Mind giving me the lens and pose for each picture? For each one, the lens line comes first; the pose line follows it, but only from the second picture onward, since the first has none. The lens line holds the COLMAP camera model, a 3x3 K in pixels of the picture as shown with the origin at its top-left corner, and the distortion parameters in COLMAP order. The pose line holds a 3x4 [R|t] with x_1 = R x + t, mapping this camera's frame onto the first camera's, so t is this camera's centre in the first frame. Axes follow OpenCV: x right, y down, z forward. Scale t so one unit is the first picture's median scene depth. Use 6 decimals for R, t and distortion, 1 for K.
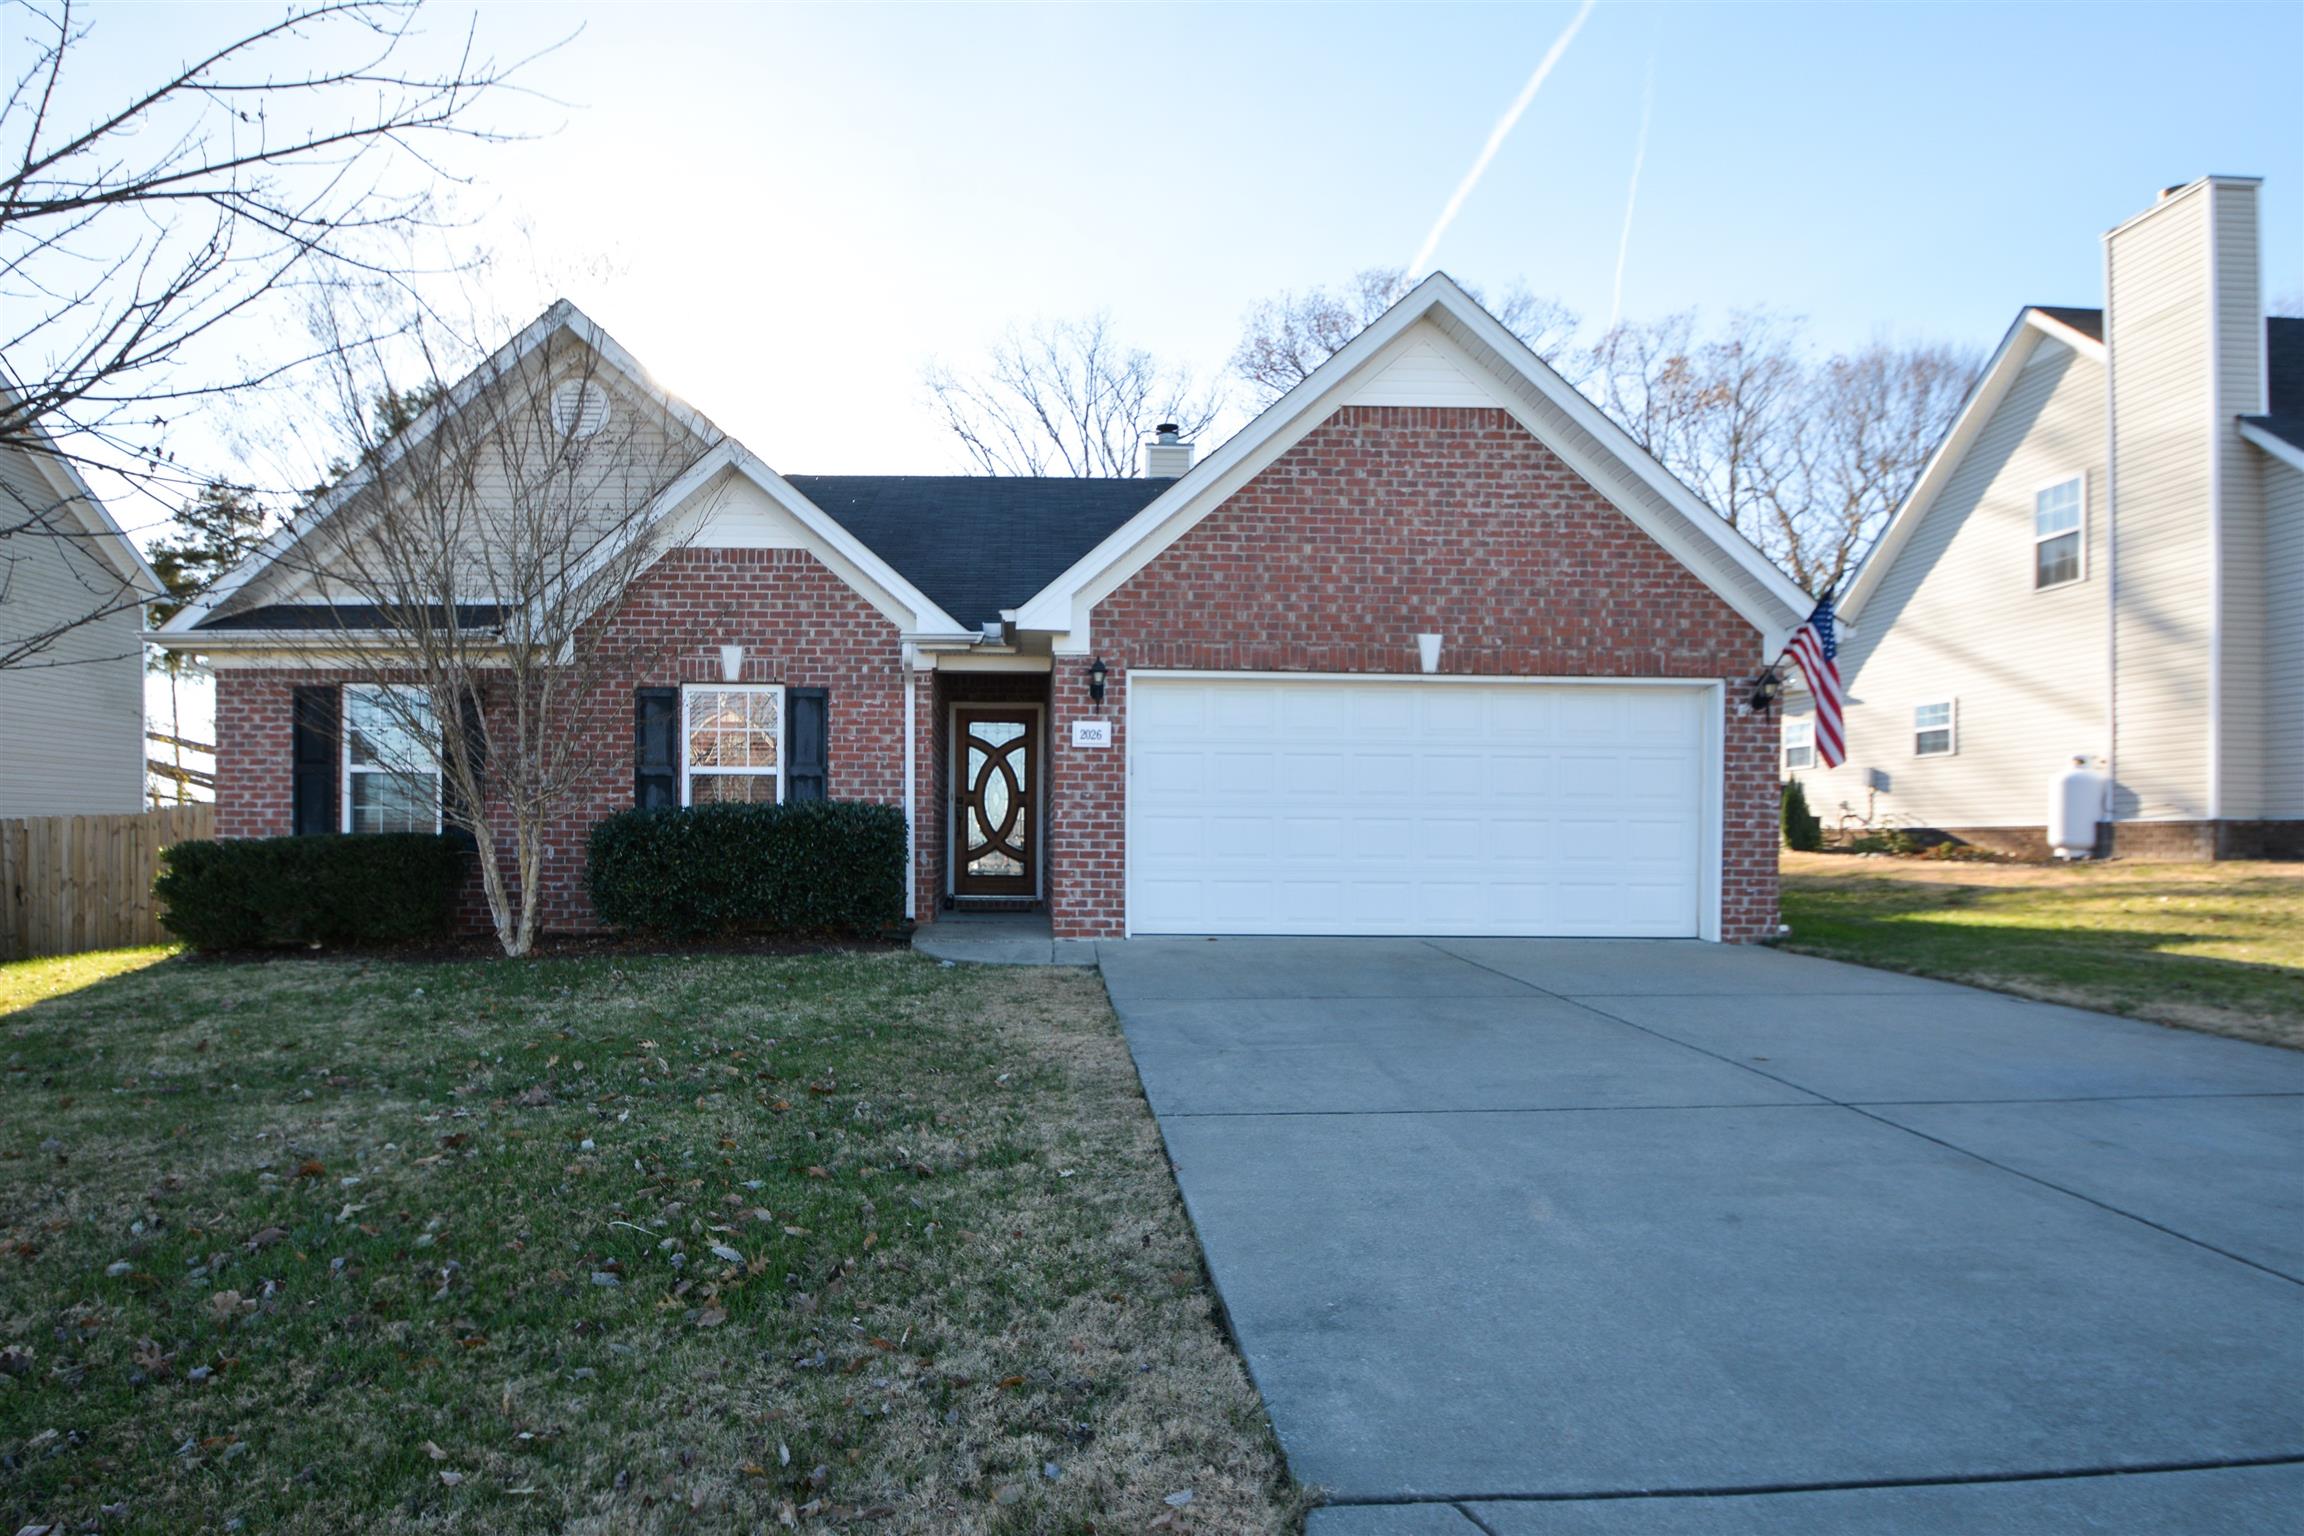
lens RADIAL K [[1329.7, 0, 1138.3], [0, 1329.7, 802.5], [0, 0, 1]] dist [-0.014754, -0.001595]
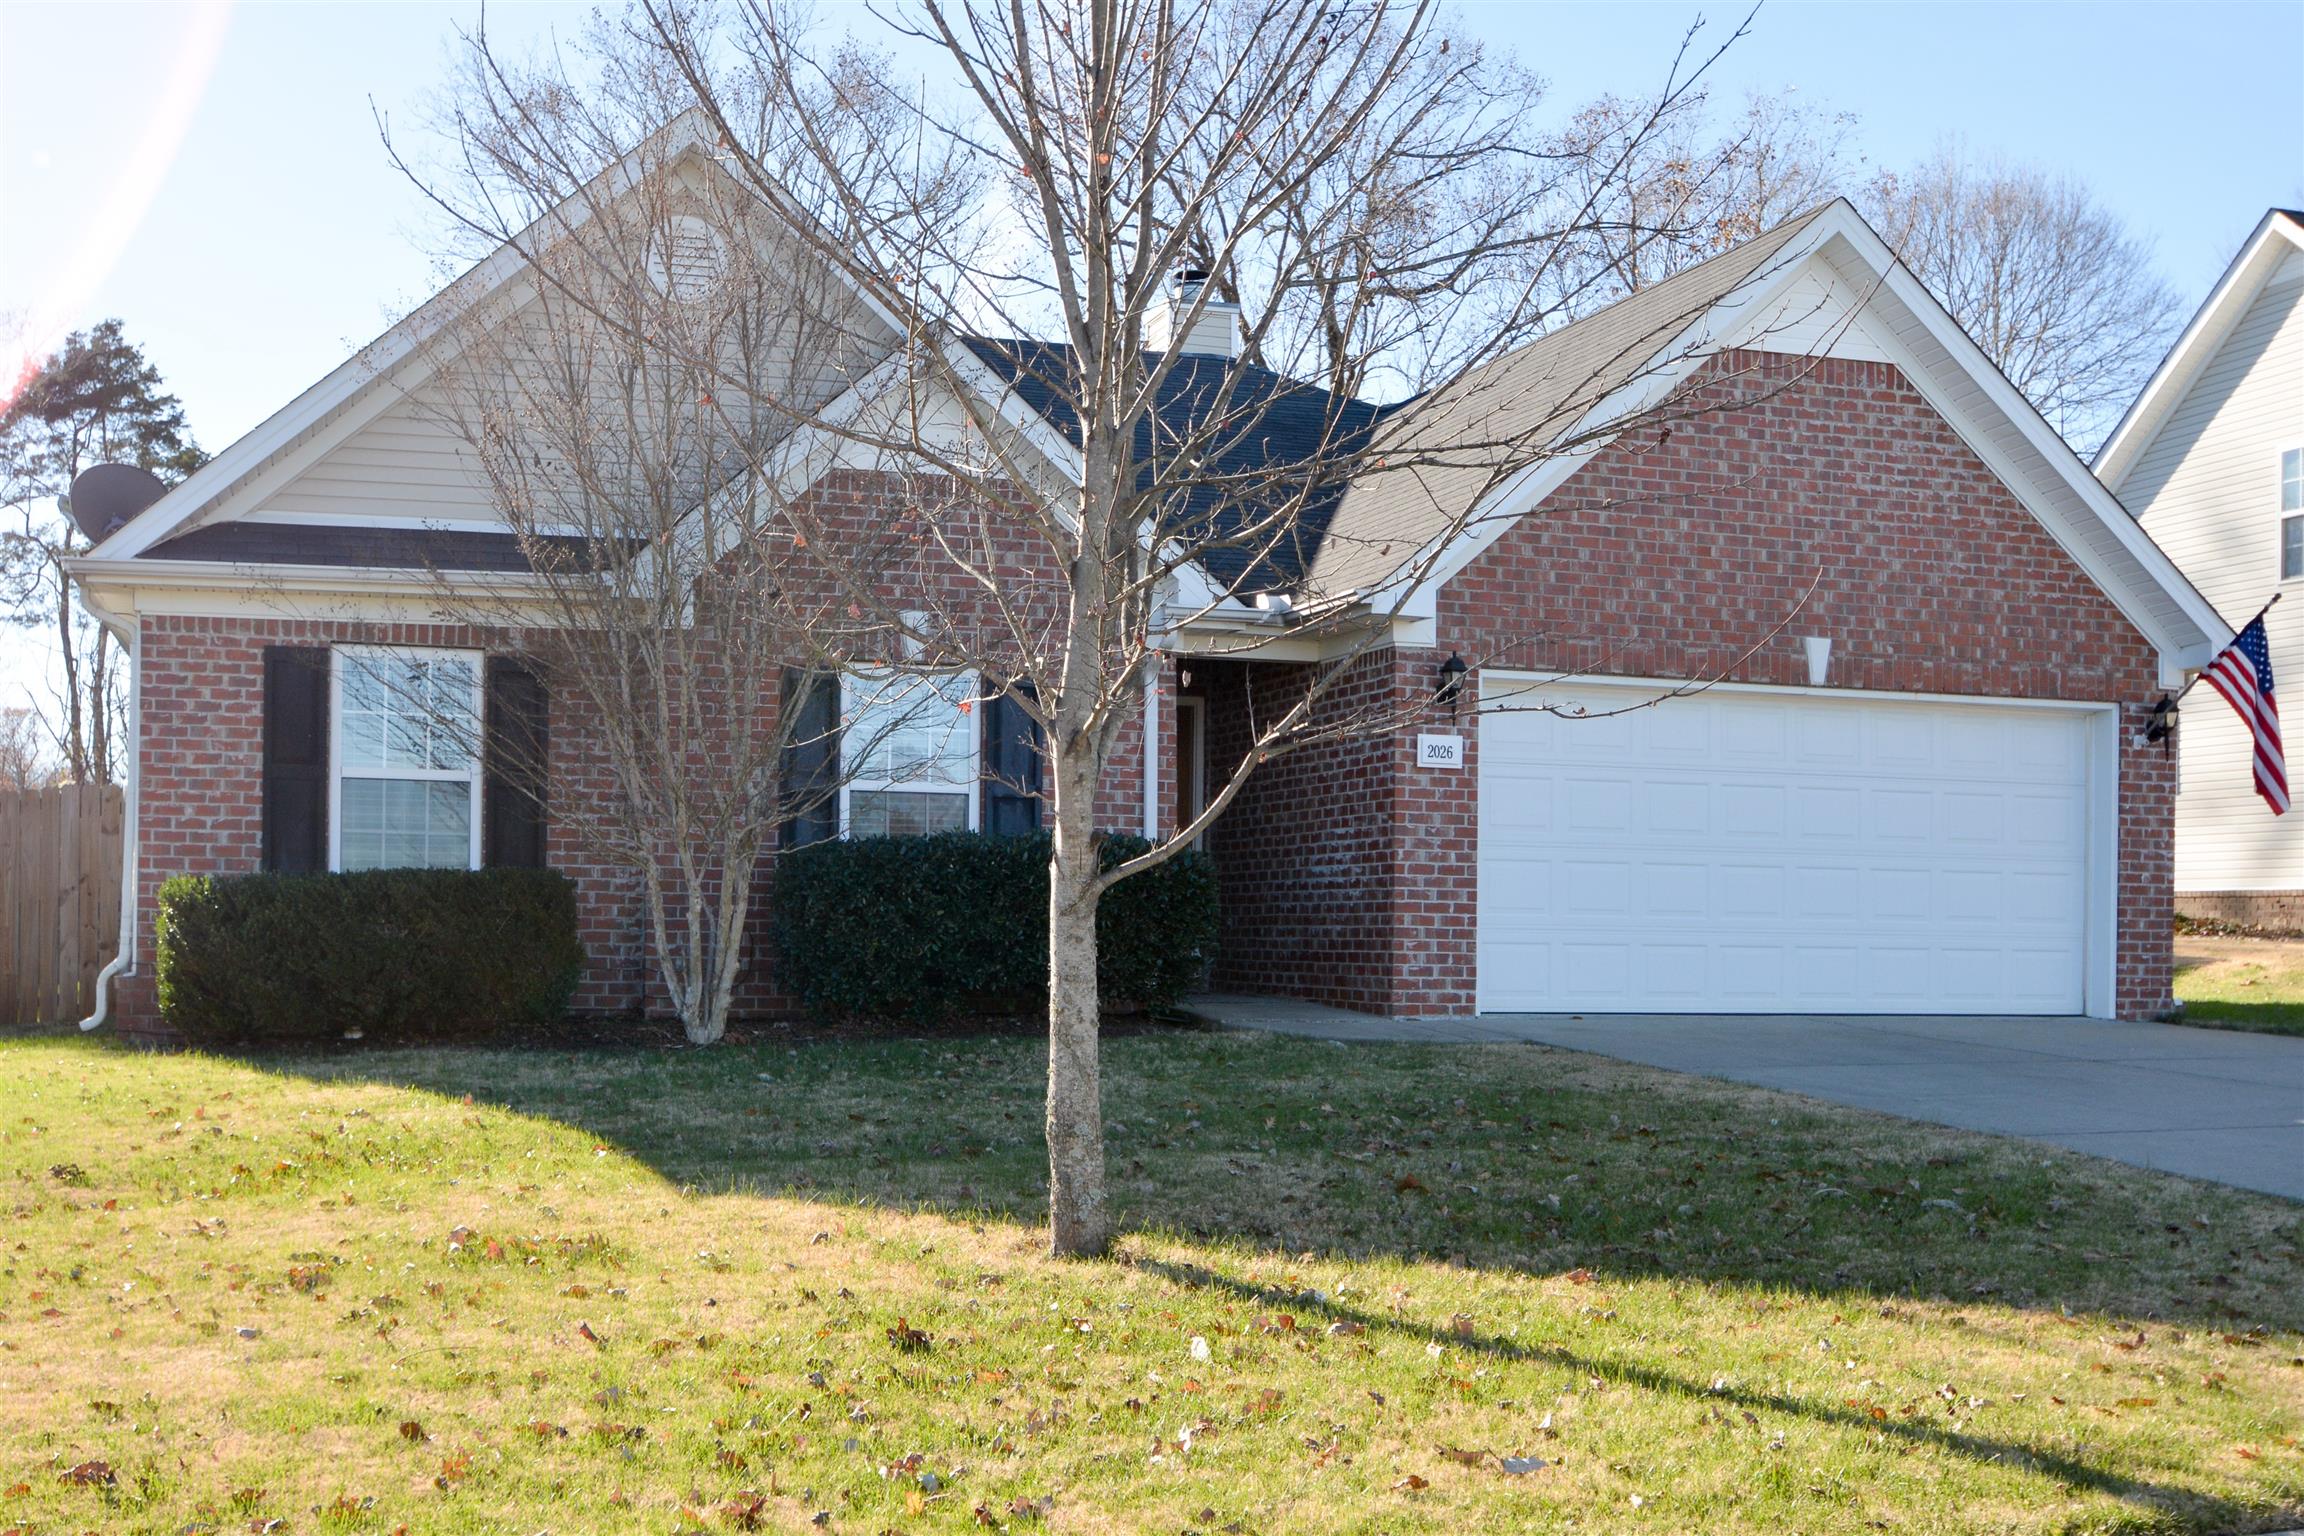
lens RADIAL K [[2641.3, 0, 1148.8], [0, 2641.3, 790.5], [0, 0, 1]] dist [-0.065874, 0.000000]
pose [[0.956956, 0.021016, 0.289473, -0.624332], [-0.013884, 0.999548, -0.026669, 0.014060], [-0.289902, 0.021502, 0.956815, -0.403434]]
